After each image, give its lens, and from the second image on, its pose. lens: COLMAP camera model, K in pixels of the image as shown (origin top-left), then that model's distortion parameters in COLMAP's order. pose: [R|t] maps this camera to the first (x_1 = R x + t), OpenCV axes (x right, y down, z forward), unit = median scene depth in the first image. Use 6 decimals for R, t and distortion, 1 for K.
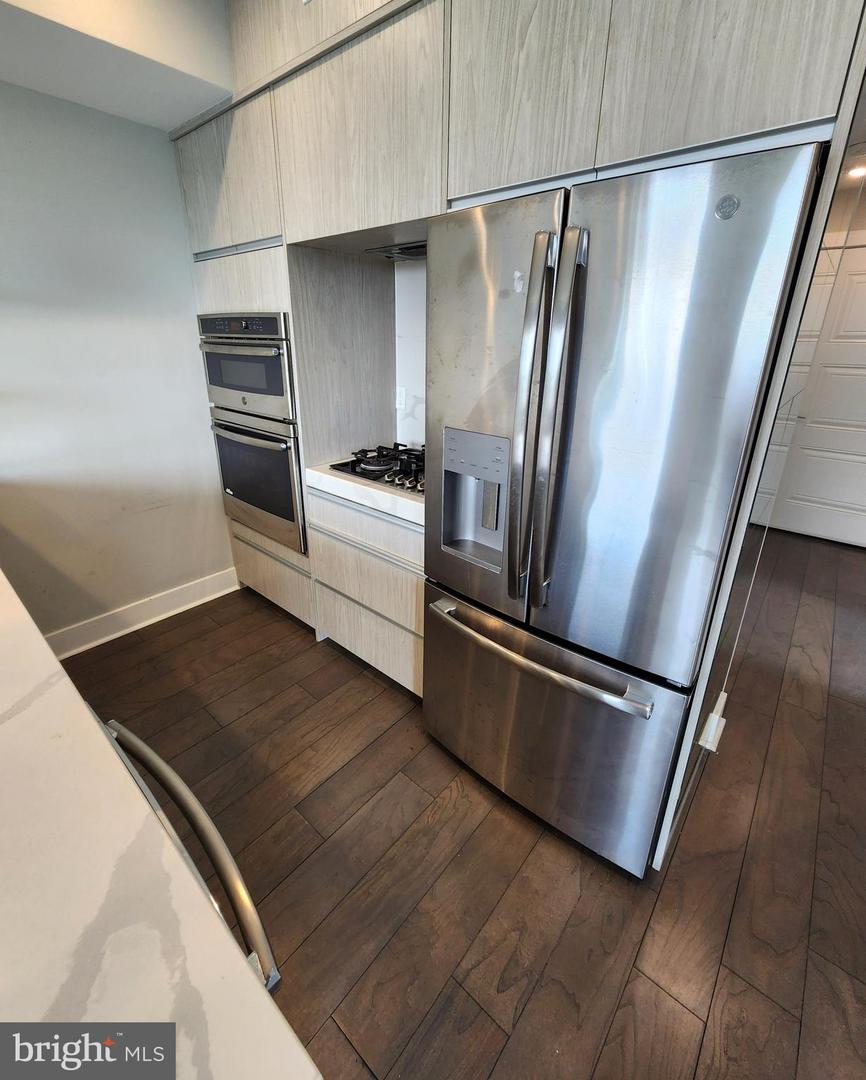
lens RADIAL K [[467.8, 0, 436.9], [0, 467.8, 503.8], [0, 0, 1]] dist [-0.004475, -0.000131]
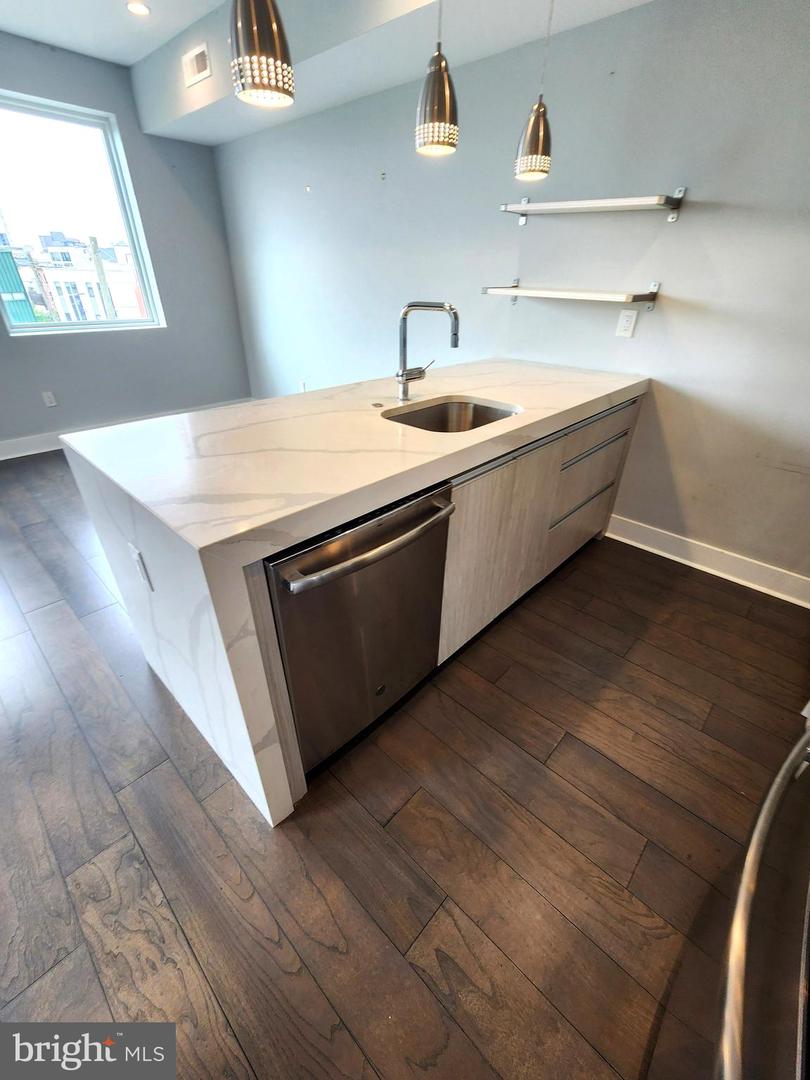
lens RADIAL K [[444.8, 0, 404.9], [0, 444.8, 542.8], [0, 0, 1]] dist [-0.003359, 0.000047]
pose [[-0.051447, 0.507029, -0.860392, 0.374786], [-0.355209, 0.795905, 0.490267, -0.057968], [0.933370, 0.330841, 0.139154, 0.383705]]
